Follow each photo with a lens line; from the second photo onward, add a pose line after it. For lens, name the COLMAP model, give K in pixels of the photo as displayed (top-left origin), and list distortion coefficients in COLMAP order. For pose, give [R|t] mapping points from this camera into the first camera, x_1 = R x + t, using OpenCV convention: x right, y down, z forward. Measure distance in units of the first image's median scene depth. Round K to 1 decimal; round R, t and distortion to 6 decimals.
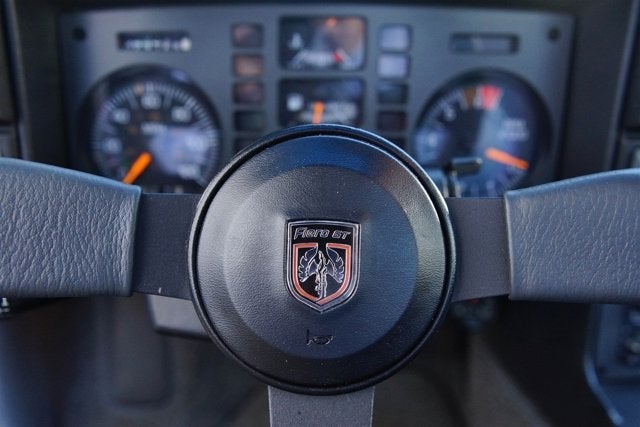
lens RADIAL K [[630.6, 0, 320.0], [0, 630.6, 213.5], [0, 0, 1]] dist [-0.005327, -0.018167]
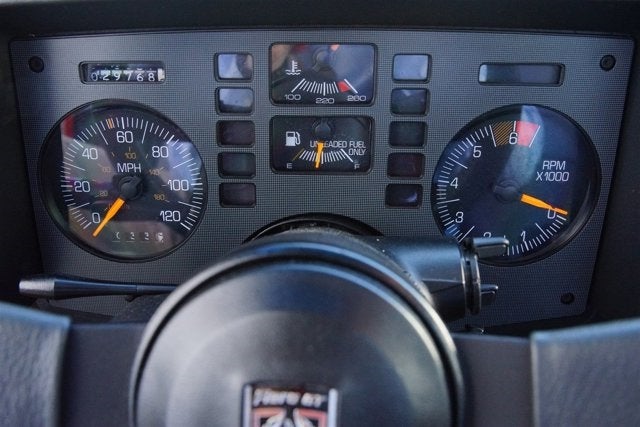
lens RADIAL K [[630.6, 0, 320.0], [0, 630.6, 213.5], [0, 0, 1]] dist [-0.005327, -0.018167]
pose [[0.998279, 0.021191, -0.054678, 0.048500], [-0.015753, 0.995058, 0.098041, -0.169492], [0.056485, -0.097011, 0.993679, 0.157327]]
